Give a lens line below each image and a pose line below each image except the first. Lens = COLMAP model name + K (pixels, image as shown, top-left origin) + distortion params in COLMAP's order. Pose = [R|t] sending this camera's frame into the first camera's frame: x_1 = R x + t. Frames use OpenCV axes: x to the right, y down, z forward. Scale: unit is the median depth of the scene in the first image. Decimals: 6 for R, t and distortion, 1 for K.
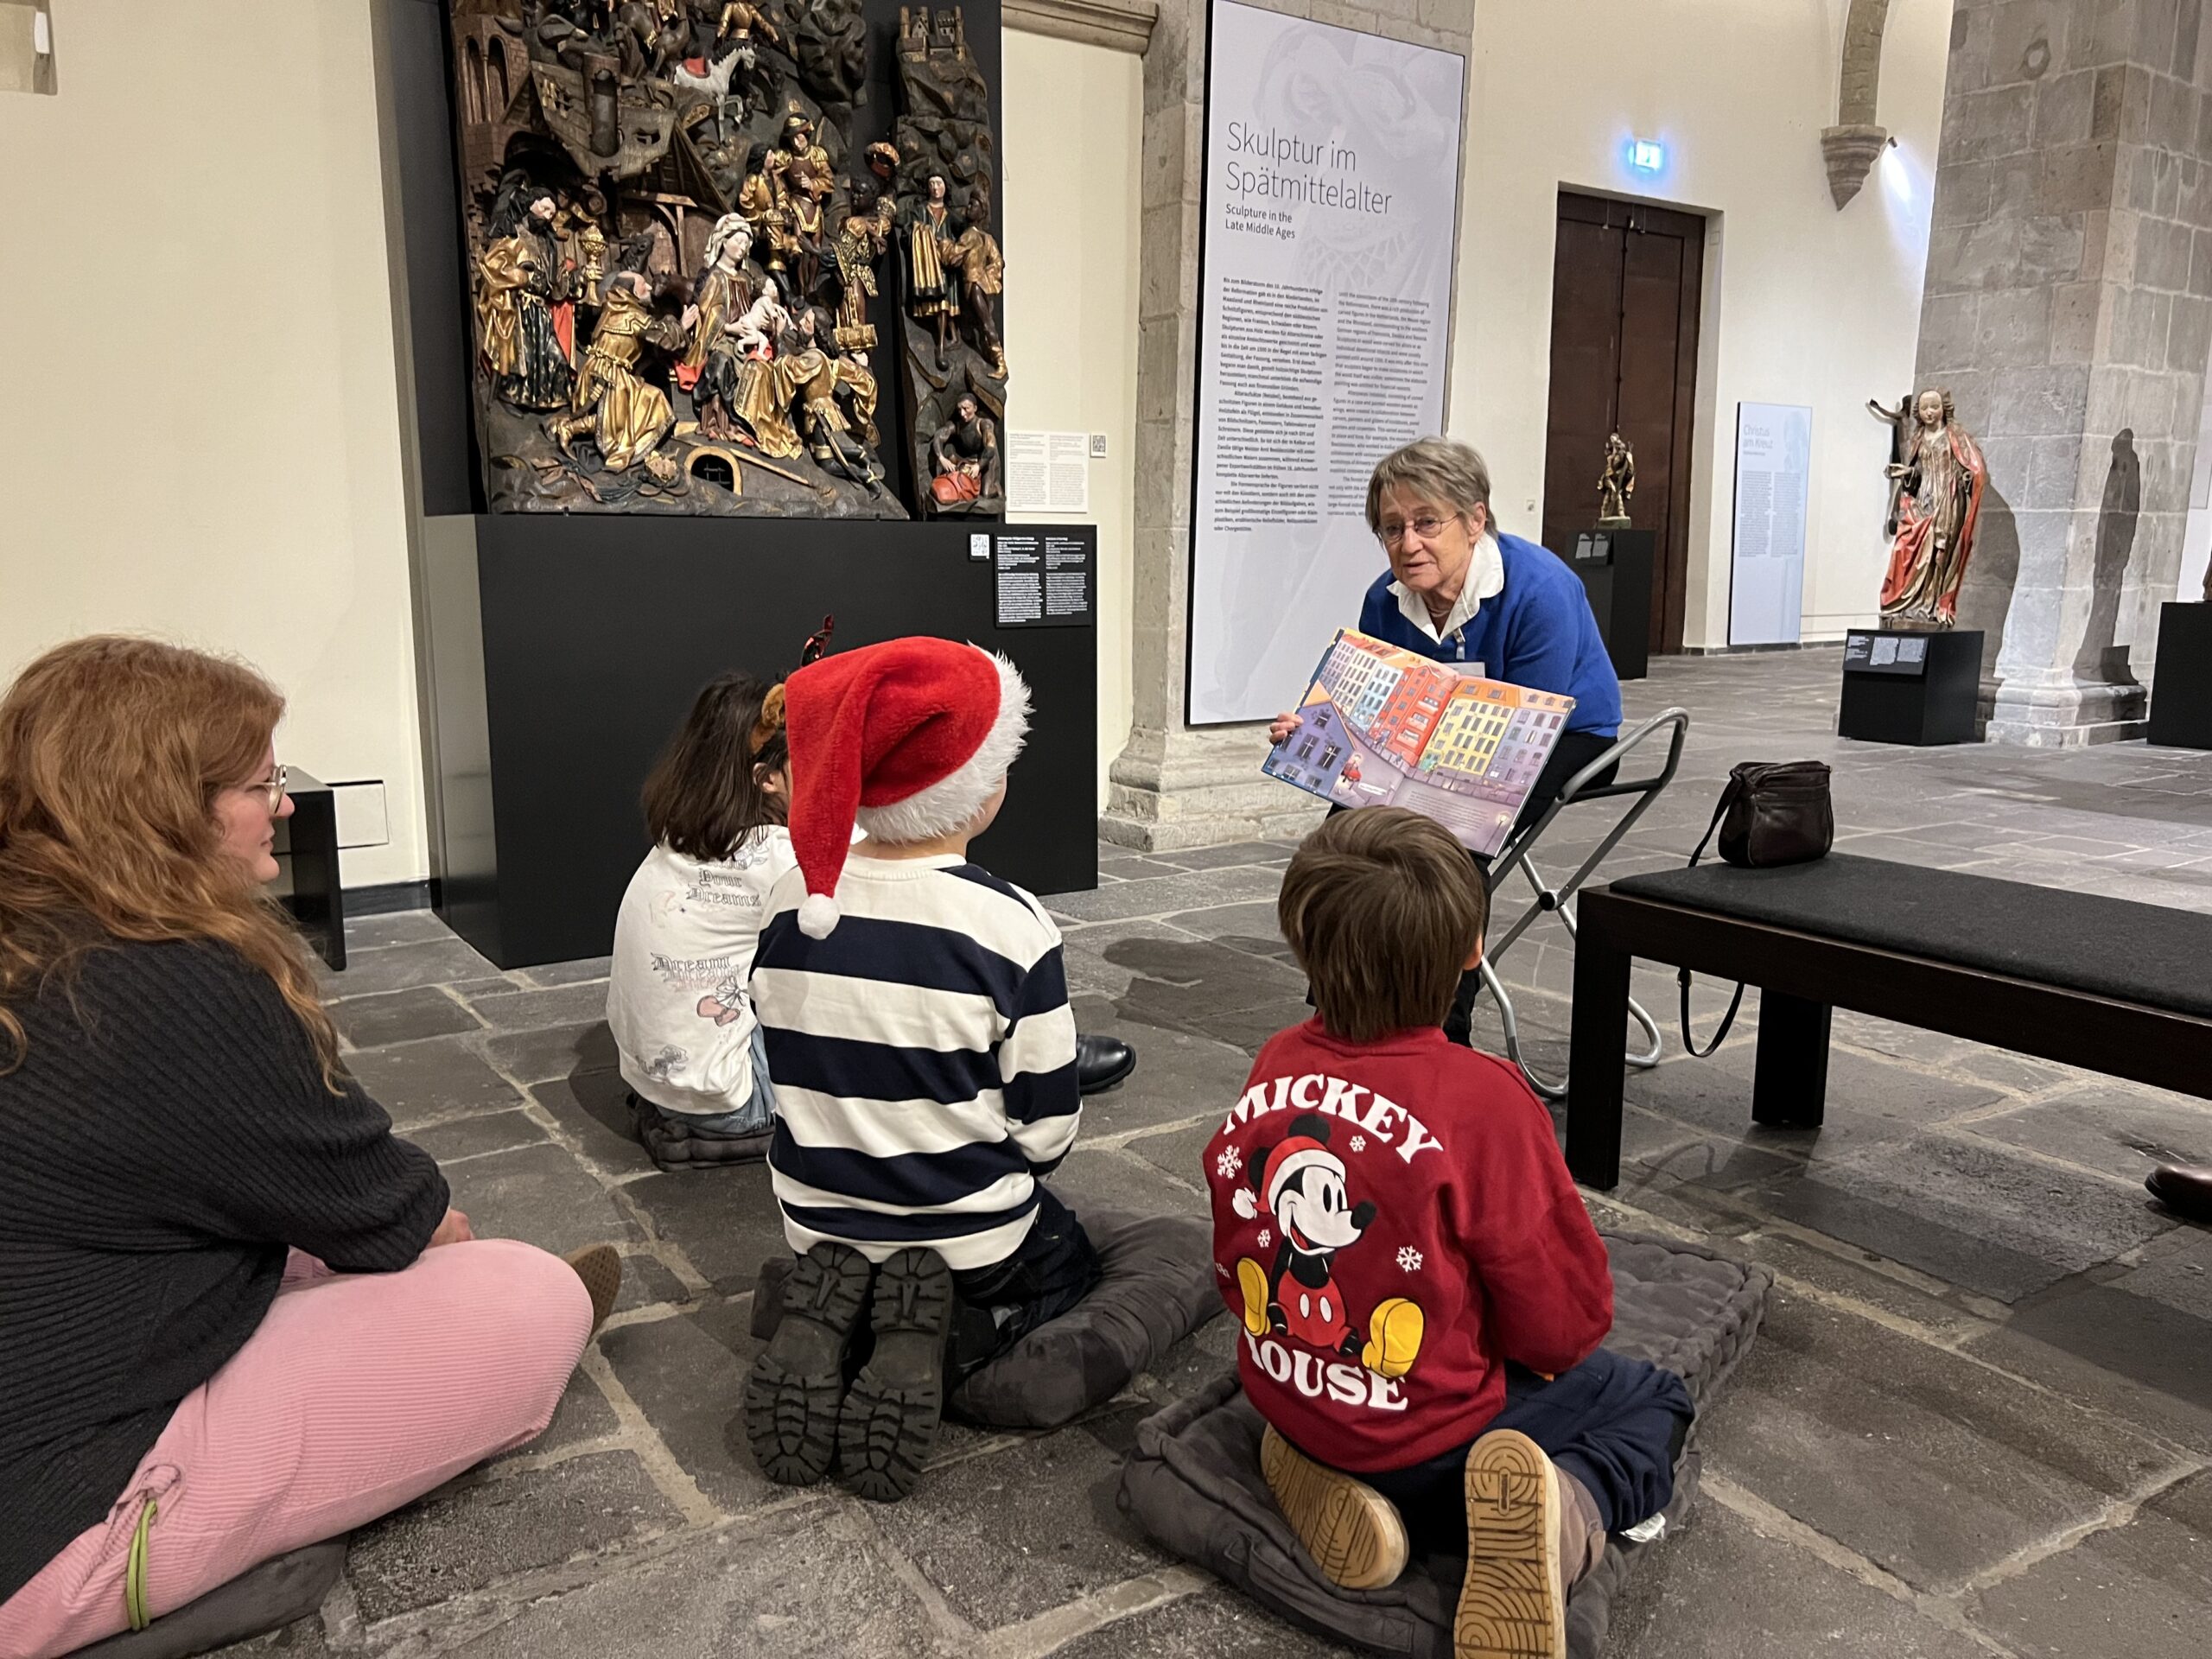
lens RADIAL K [[1677.0, 0, 1087.2], [0, 1677.0, 829.6], [0, 0, 1]] dist [0.053804, -0.063398]
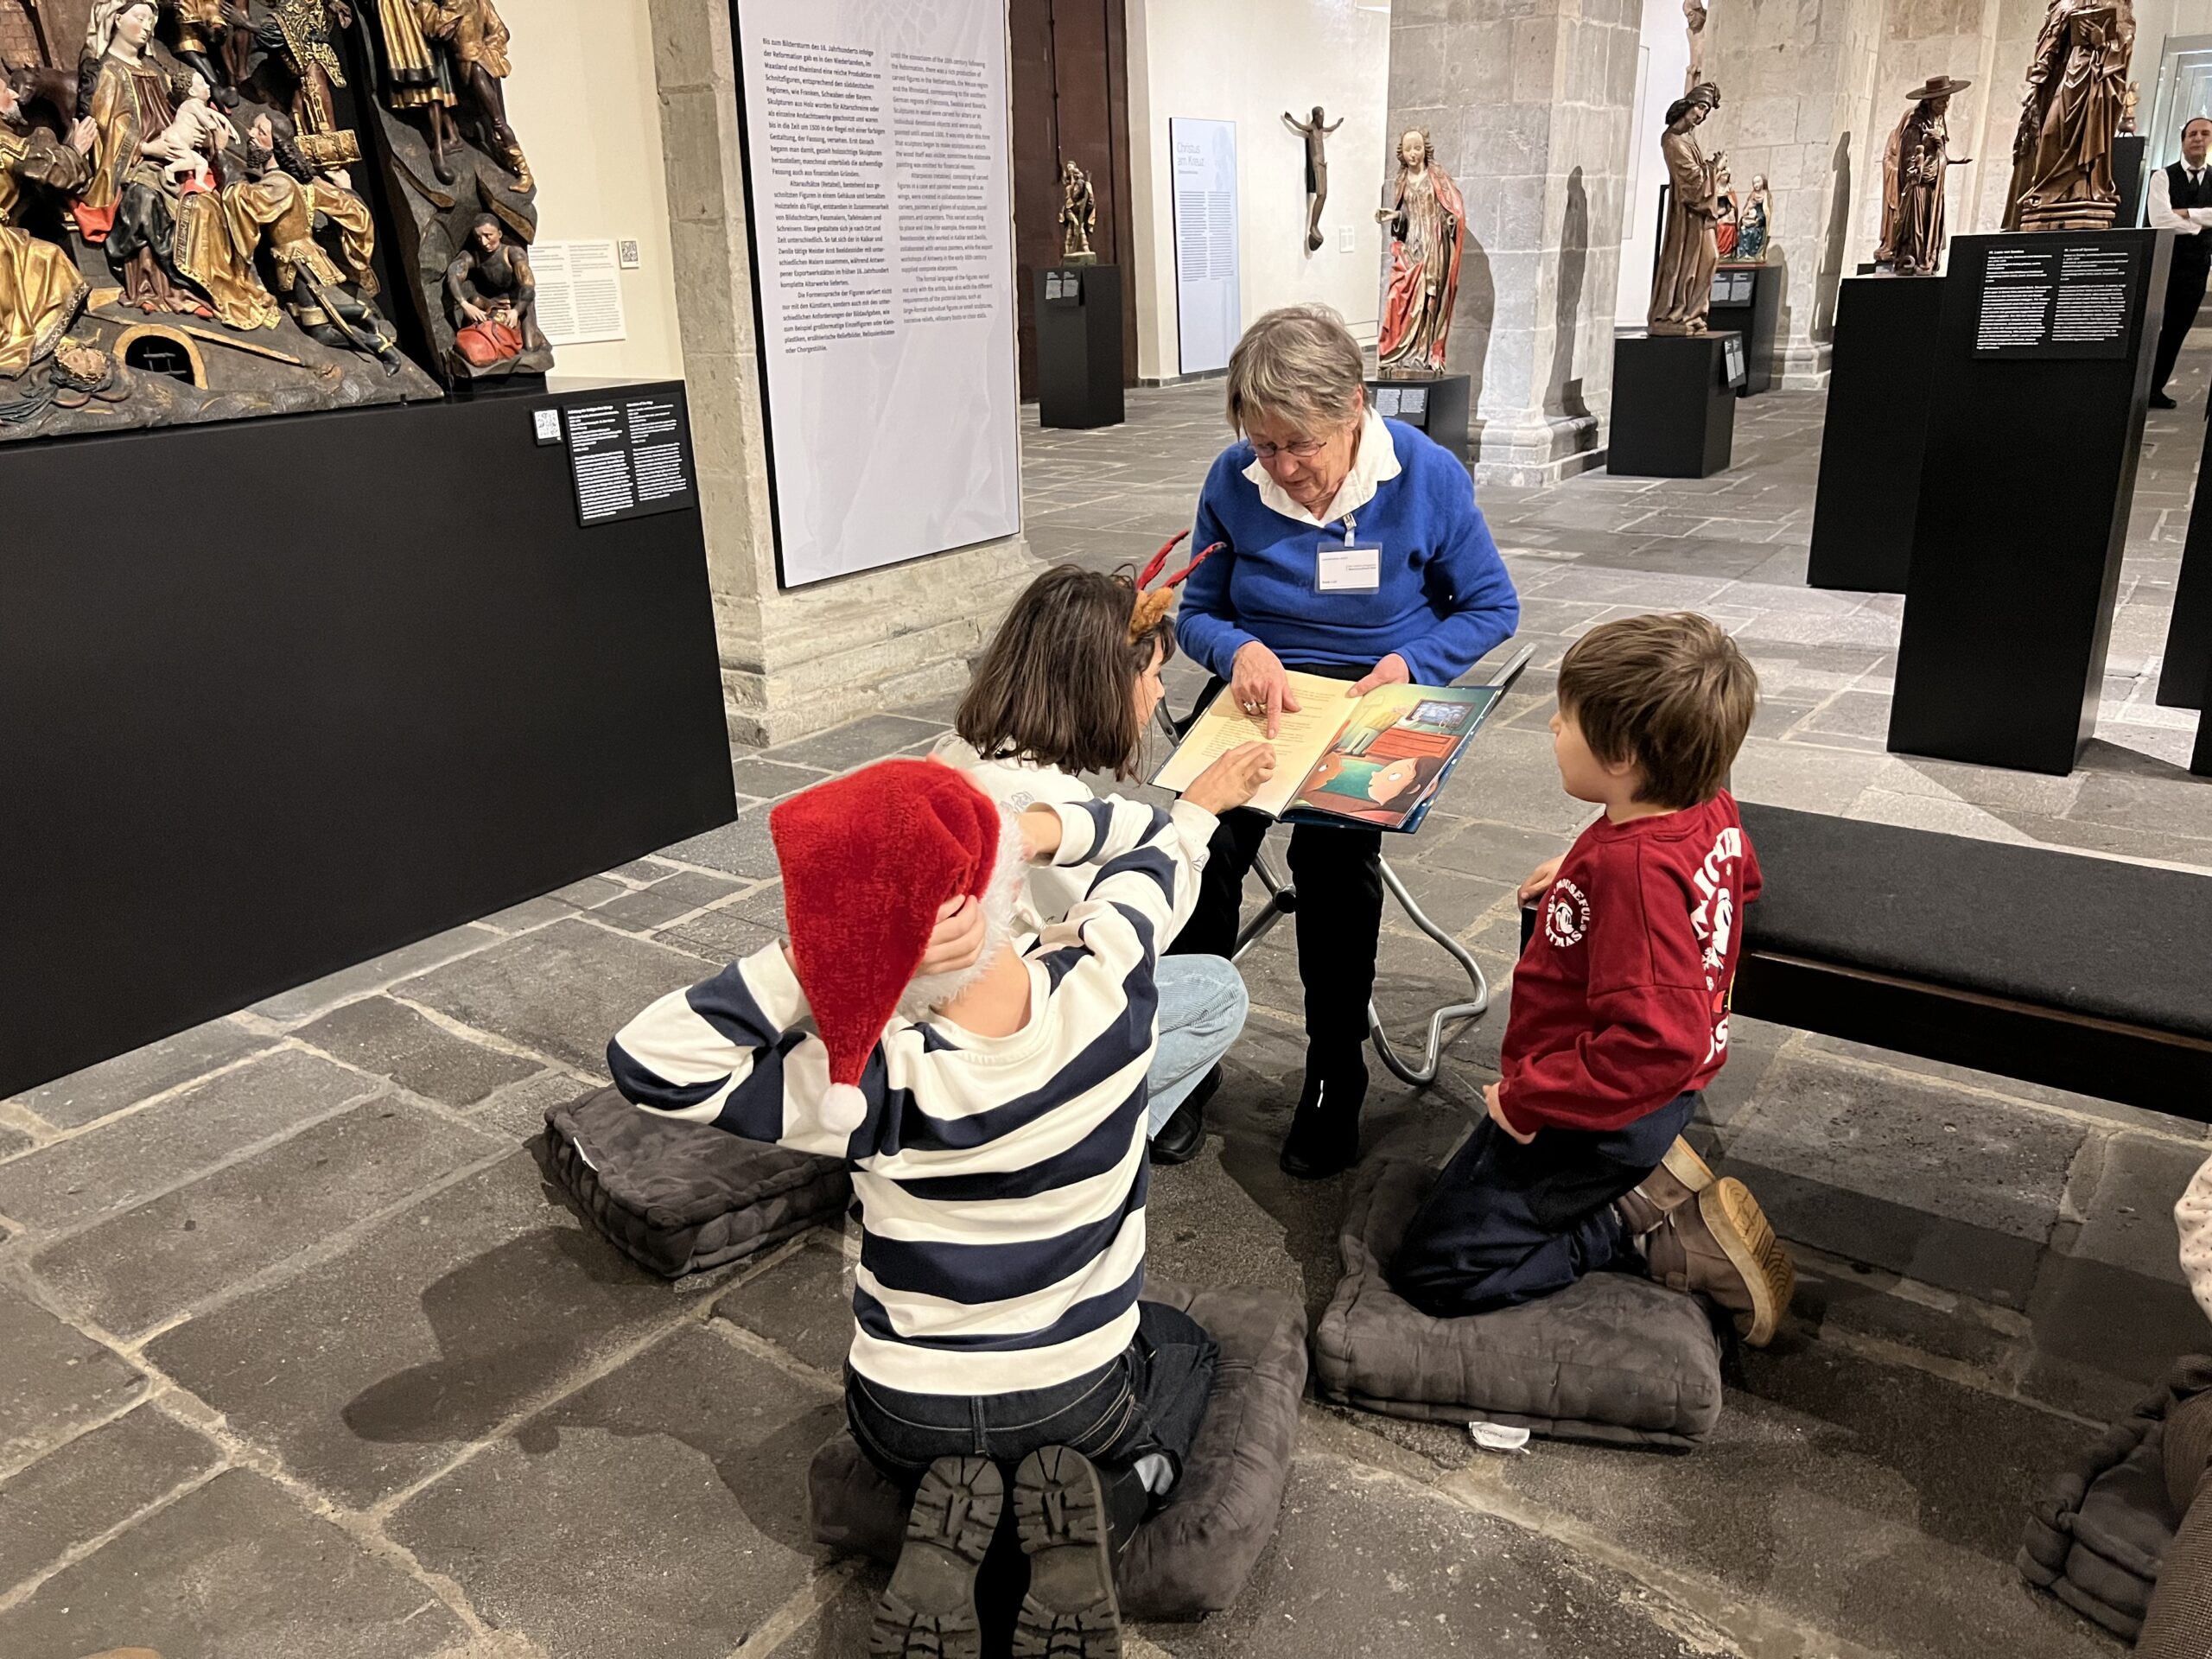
lens RADIAL K [[1677.0, 0, 1105.5], [0, 1677.0, 822.8], [0, 0, 1]] dist [0.053804, -0.063398]
pose [[0.933904, -0.148884, 0.325049, -0.099403], [0.094268, 0.979538, 0.177819, -0.098574], [-0.344872, -0.135424, 0.928829, 0.151705]]
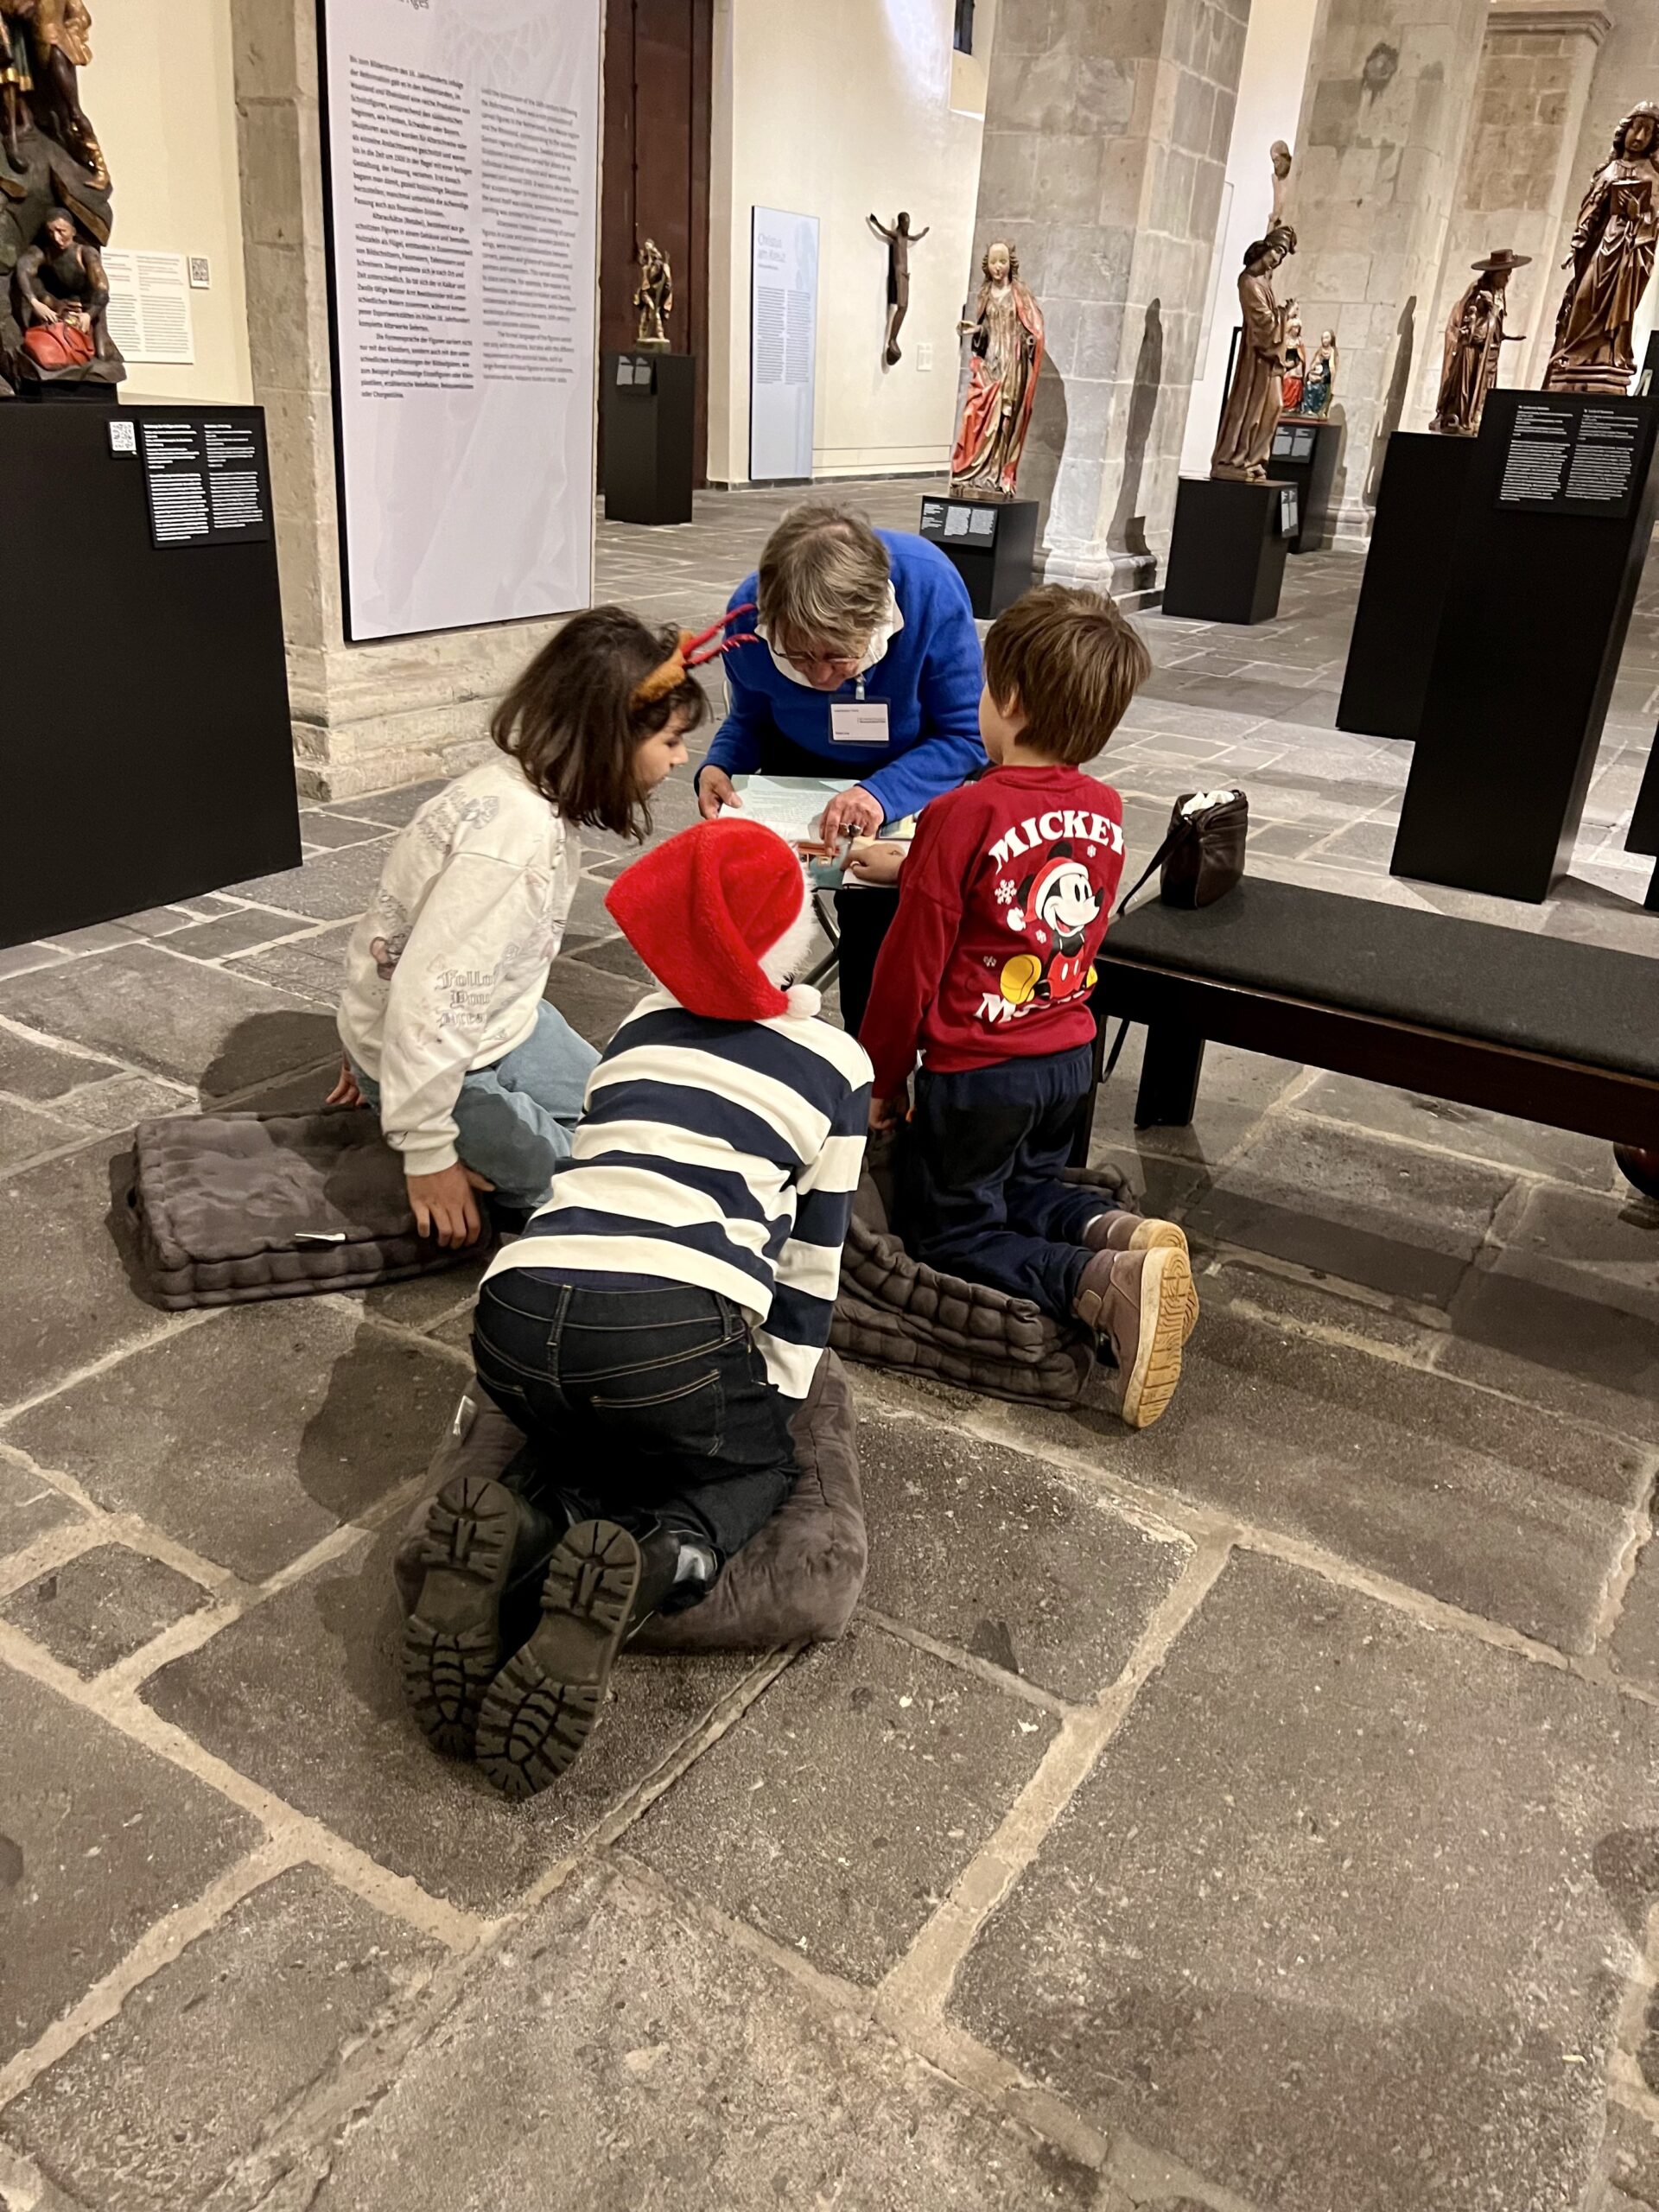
lens RADIAL K [[1677.0, 0, 844.5], [0, 1677.0, 1117.7], [0, 0, 1]] dist [0.053804, -0.063398]
pose [[0.896308, -0.135001, 0.422383, -0.130635], [0.014434, 0.960907, 0.276493, -0.076285], [-0.443198, -0.241726, 0.863217, 0.107766]]
